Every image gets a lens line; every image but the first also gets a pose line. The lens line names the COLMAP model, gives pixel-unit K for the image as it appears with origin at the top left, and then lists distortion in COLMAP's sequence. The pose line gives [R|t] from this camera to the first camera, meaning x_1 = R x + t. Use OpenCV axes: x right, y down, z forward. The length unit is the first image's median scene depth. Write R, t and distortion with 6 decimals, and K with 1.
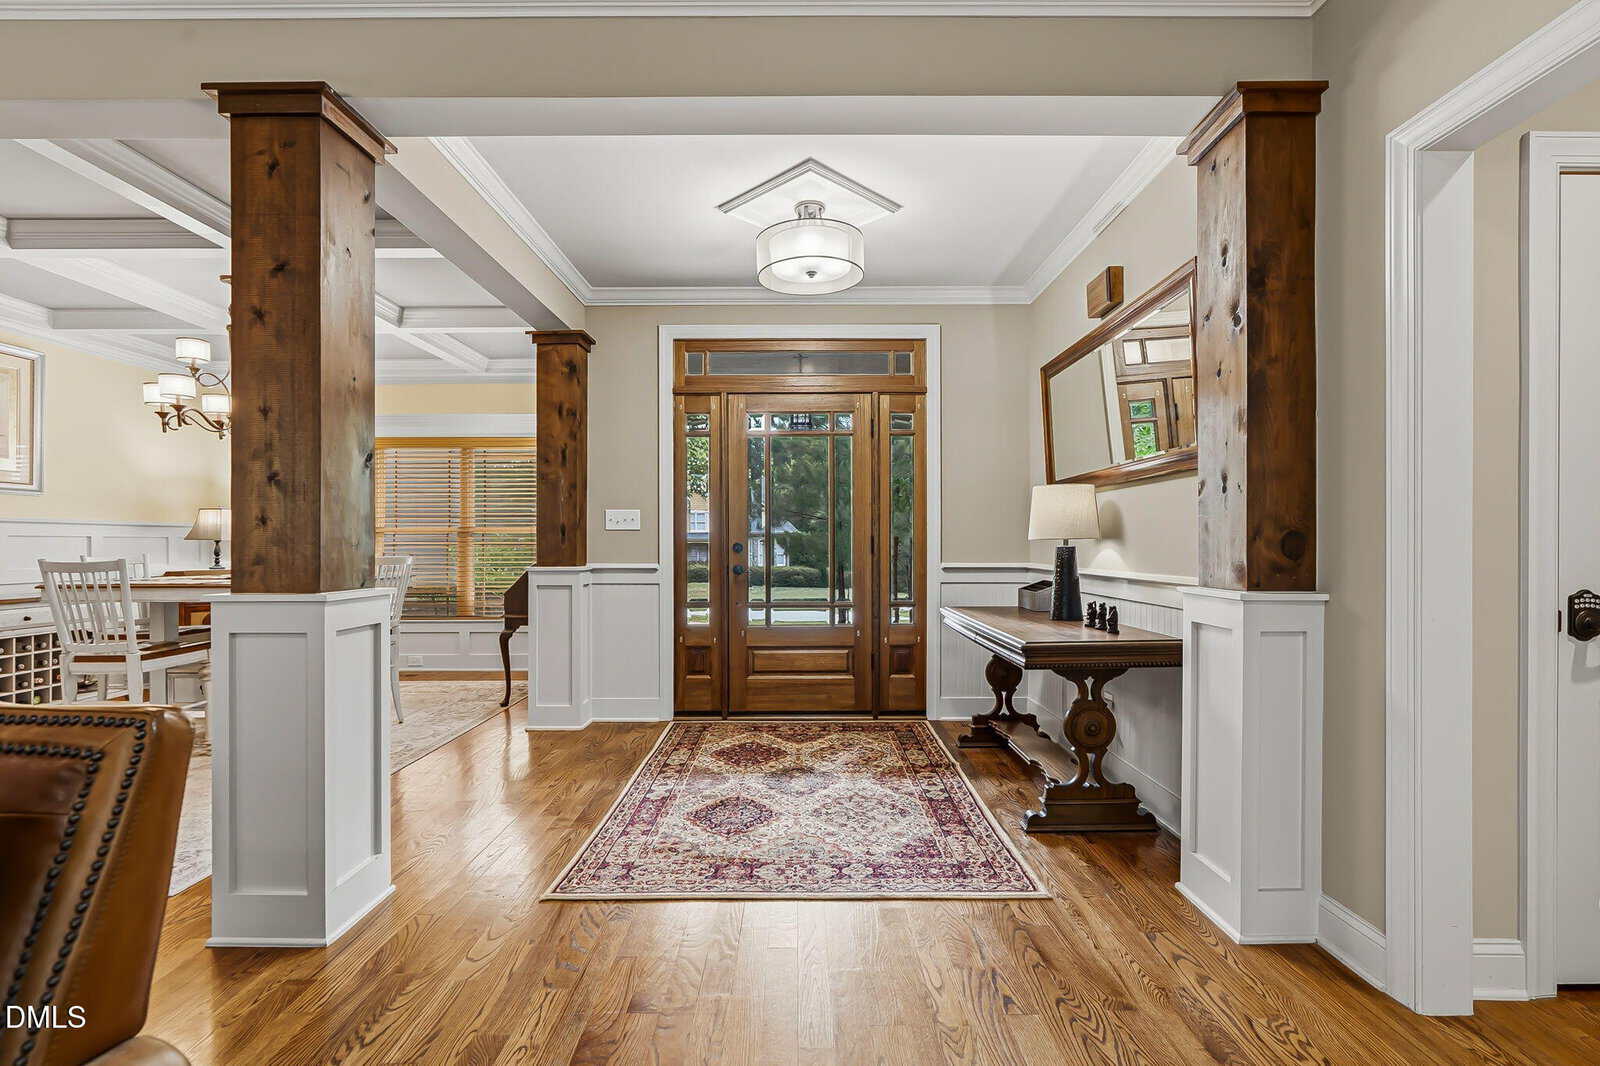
lens RADIAL K [[735.4, 0, 796.9], [0, 735.4, 539.1], [0, 0, 1]] dist [-0.003579, 0.001468]
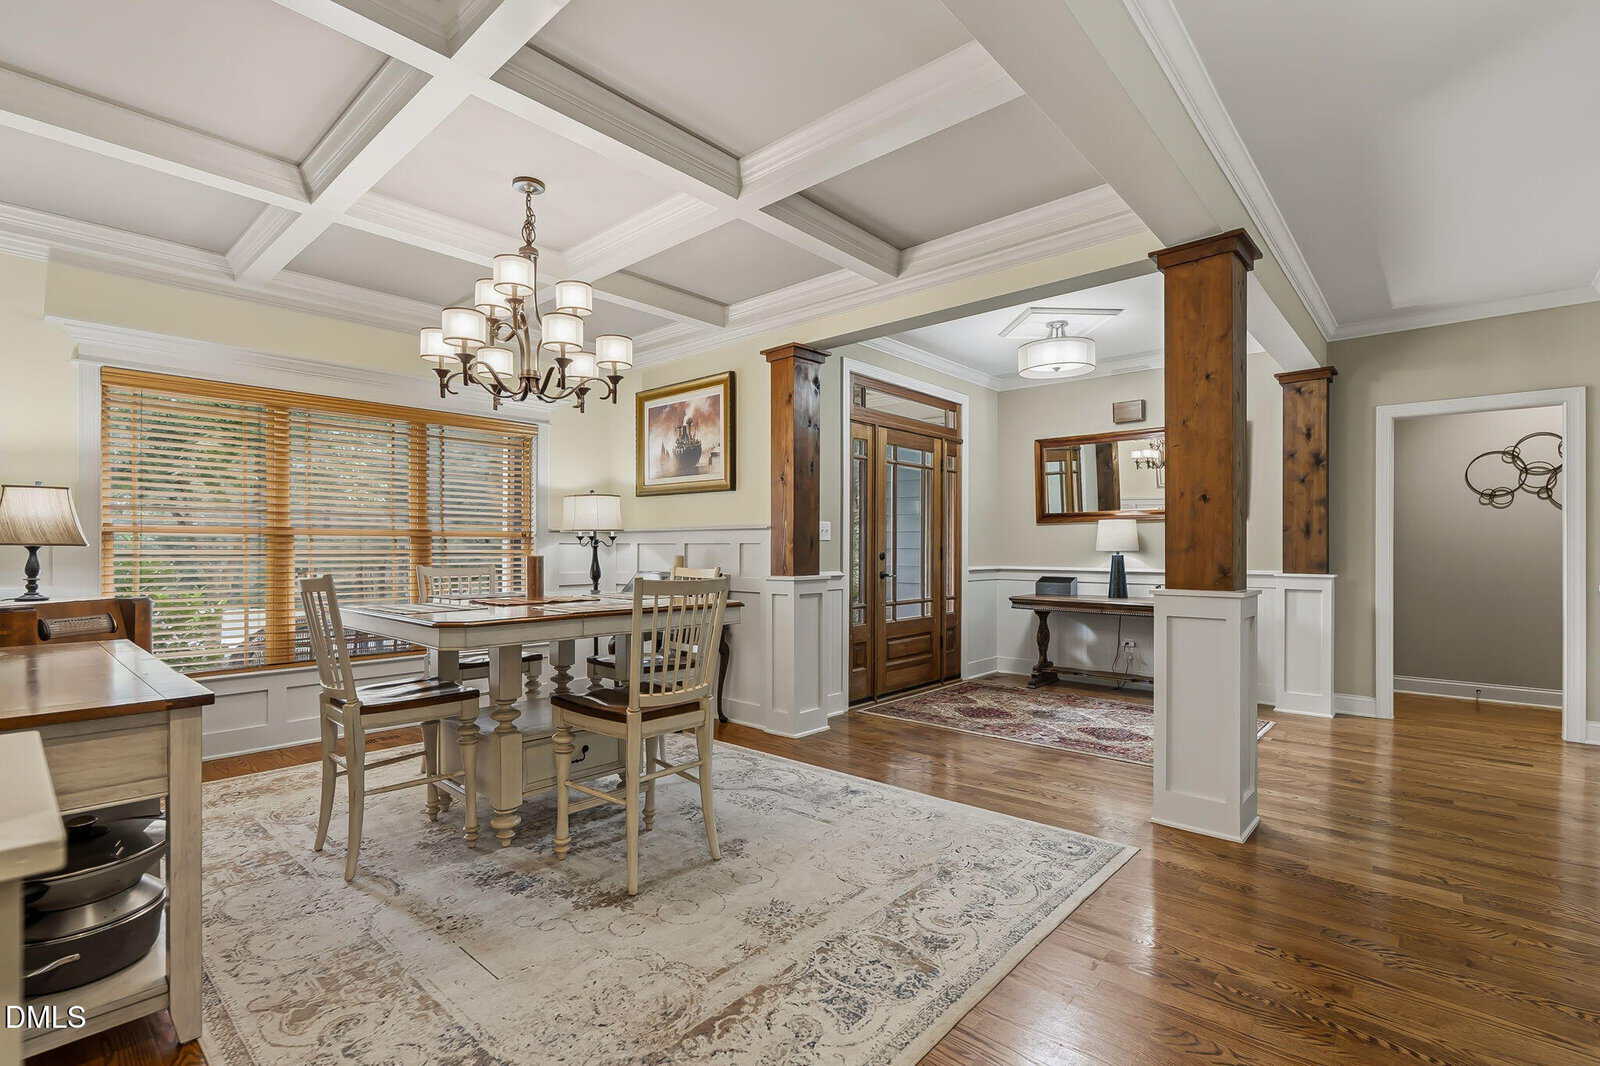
lens RADIAL K [[735.4, 0, 796.1], [0, 735.4, 541.1], [0, 0, 1]] dist [-0.003579, 0.001468]
pose [[0.667614, 0.011681, 0.744416, -1.109310], [-0.005973, 0.999929, -0.010333, -0.000026], [-0.744483, 0.002452, 0.667636, 0.323155]]
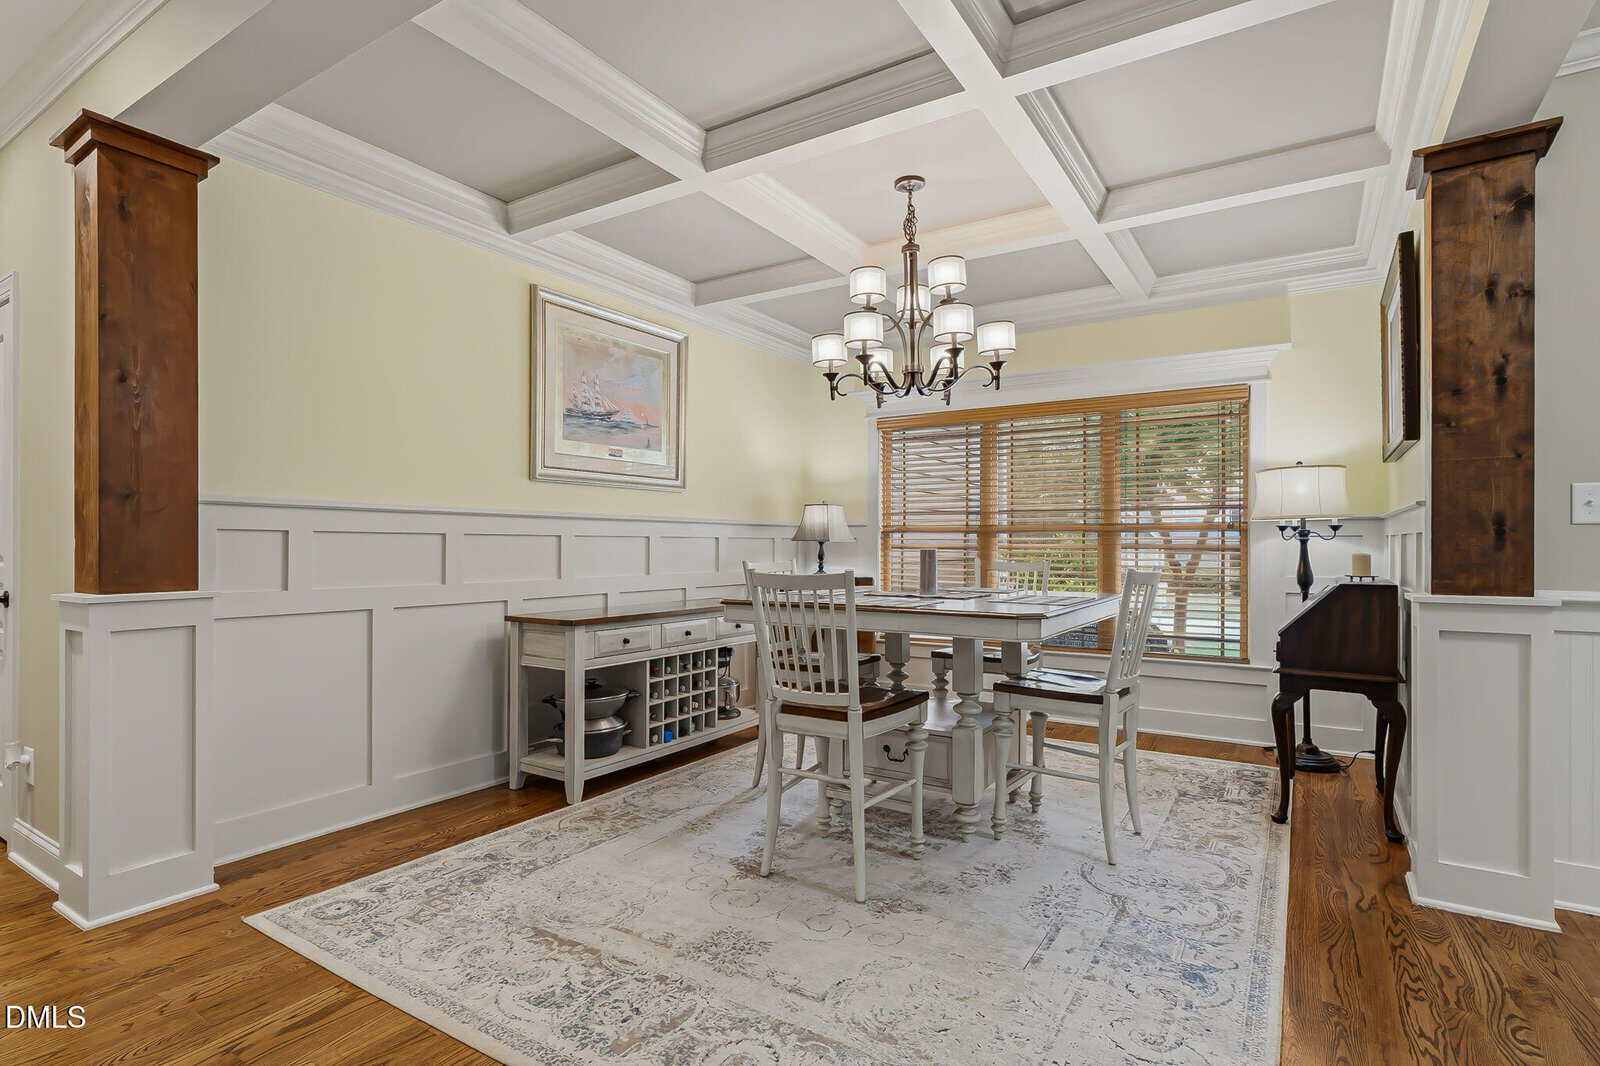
lens RADIAL K [[801.2, 0, 786.4], [0, 801.2, 533.0], [0, 0, 1]] dist [-0.003383, 0.001213]
pose [[0.839718, -0.003194, -0.543013, -0.432558], [-0.001427, 0.999966, -0.008089, -0.001338], [0.543021, 0.007567, 0.839685, 0.268023]]
